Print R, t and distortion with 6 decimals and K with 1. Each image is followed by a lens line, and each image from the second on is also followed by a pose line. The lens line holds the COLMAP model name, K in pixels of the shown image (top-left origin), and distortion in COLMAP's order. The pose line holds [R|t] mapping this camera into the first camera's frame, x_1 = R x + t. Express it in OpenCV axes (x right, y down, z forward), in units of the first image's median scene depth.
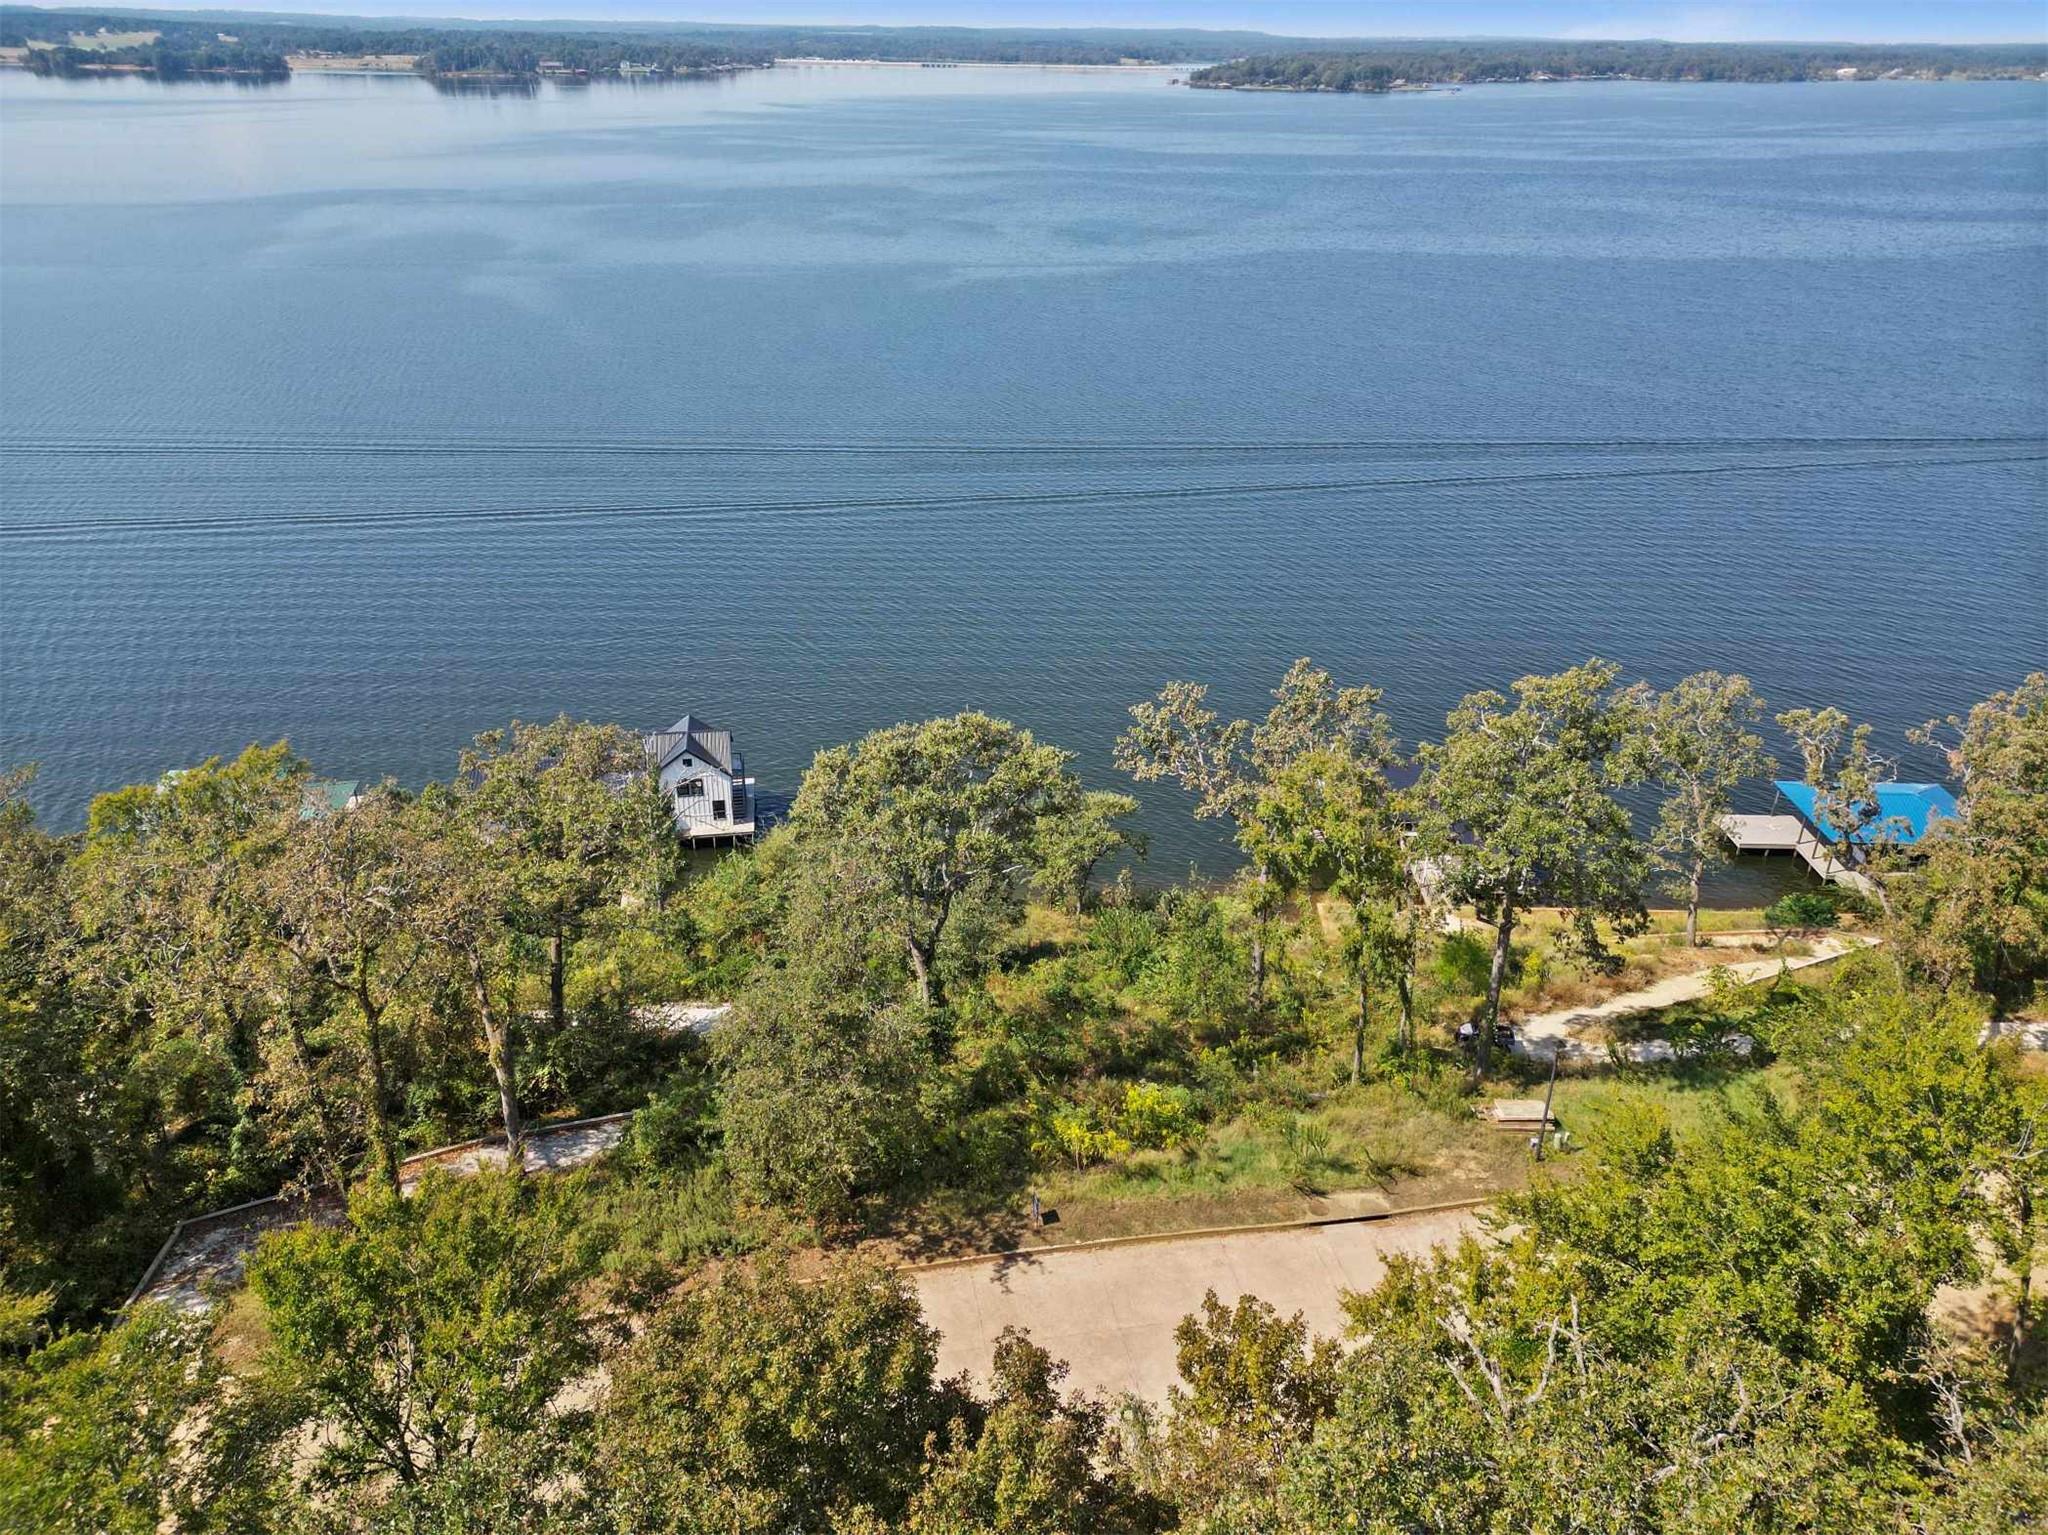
lens RADIAL K [[1436.0, 0, 1026.7], [0, 1436.0, 775.7], [0, 0, 1]] dist [0.088558, -0.091683]
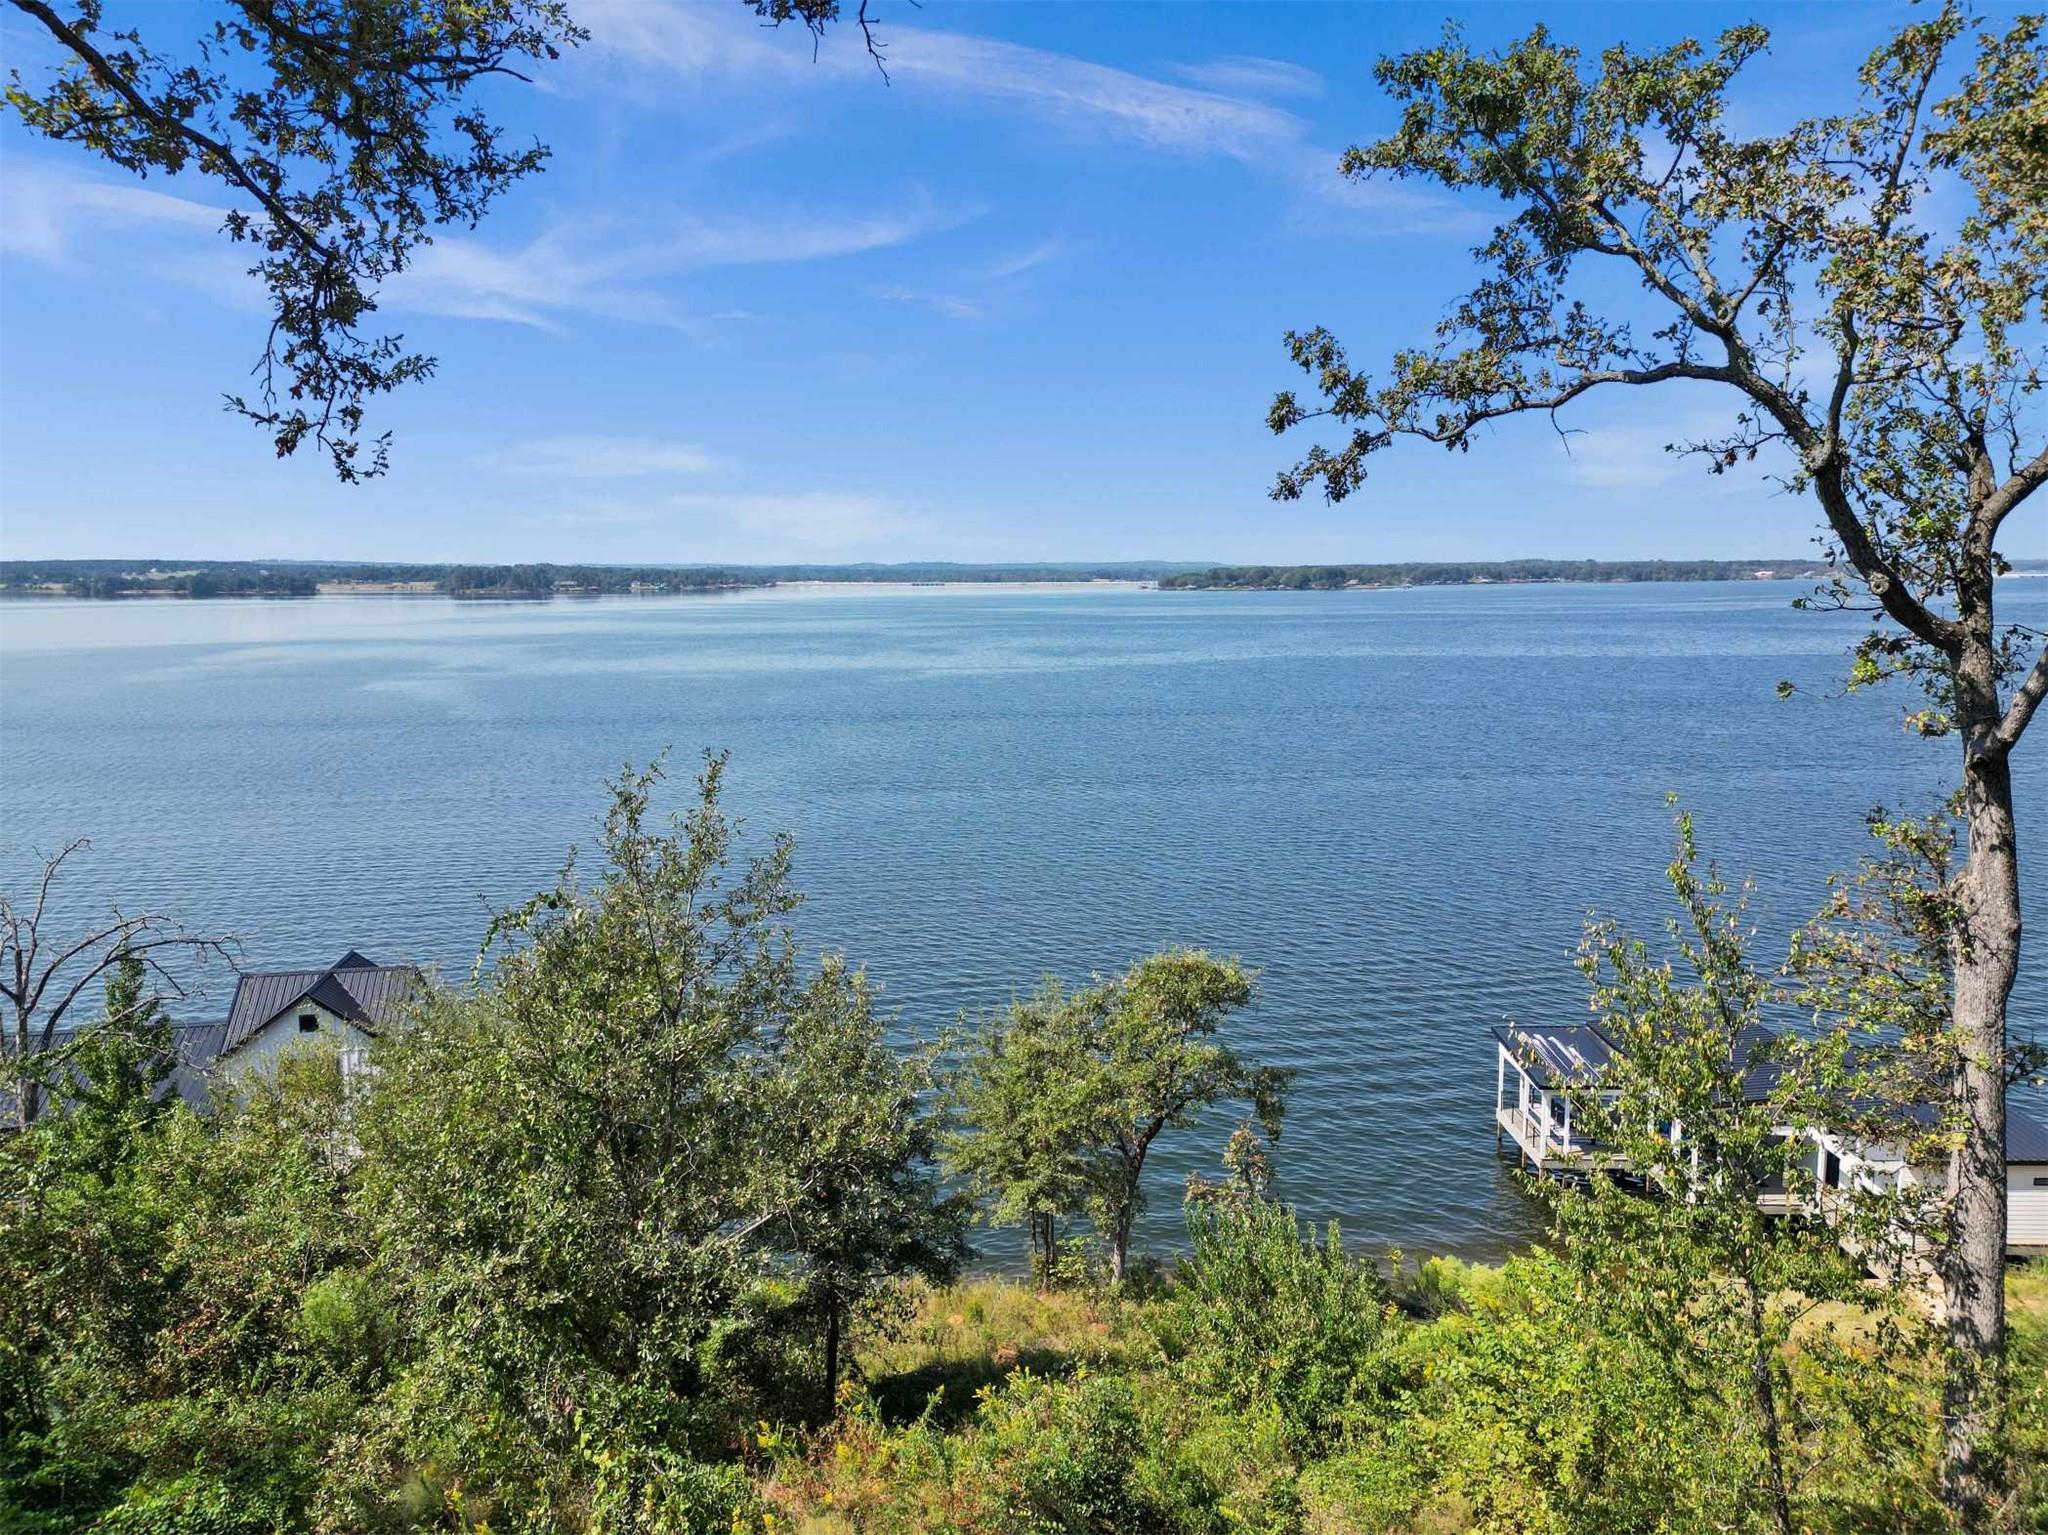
lens RADIAL K [[1464.9, 0, 1019.2], [0, 1464.9, 769.1], [0, 0, 1]] dist [0.101520, -0.134424]
pose [[0.999753, -0.021624, 0.005112, 0.017598], [0.022116, 0.946060, -0.323237, 0.160123], [0.002153, 0.323270, 0.946304, 0.979517]]
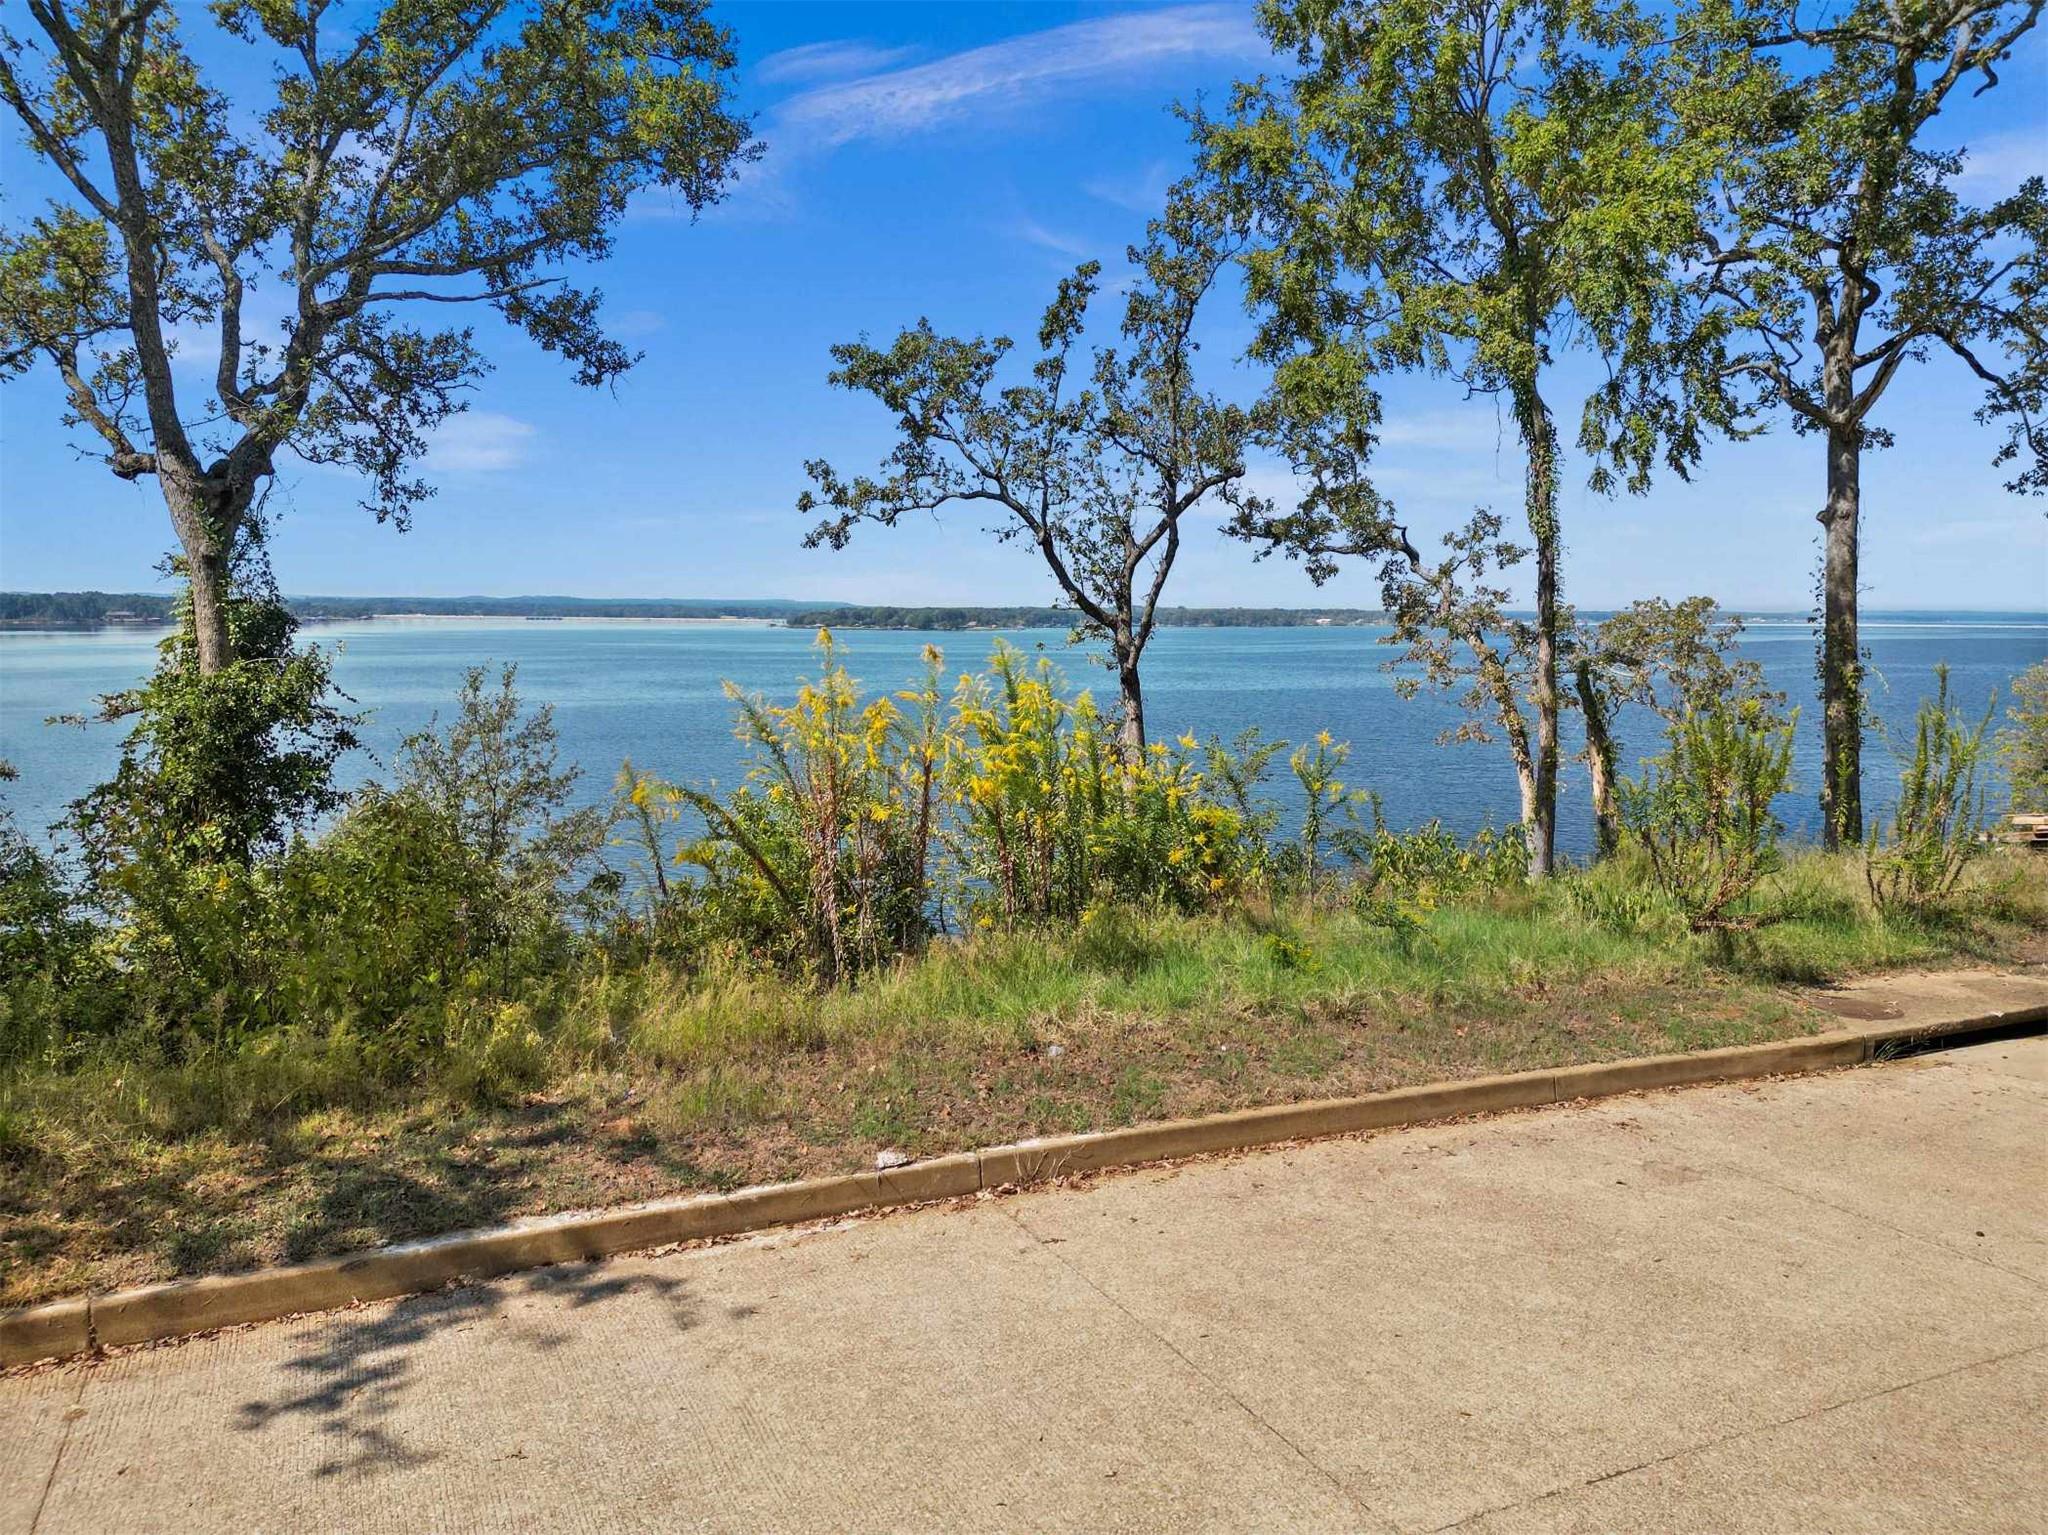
lens RADIAL K [[1436.0, 0, 1026.7], [0, 1436.0, 775.7], [0, 0, 1]] dist [0.088558, -0.091683]
pose [[0.964829, -0.037881, 0.260136, 0.007680], [0.123952, 0.938210, -0.323107, 0.296151], [-0.231823, 0.343988, 0.909907, 0.729744]]
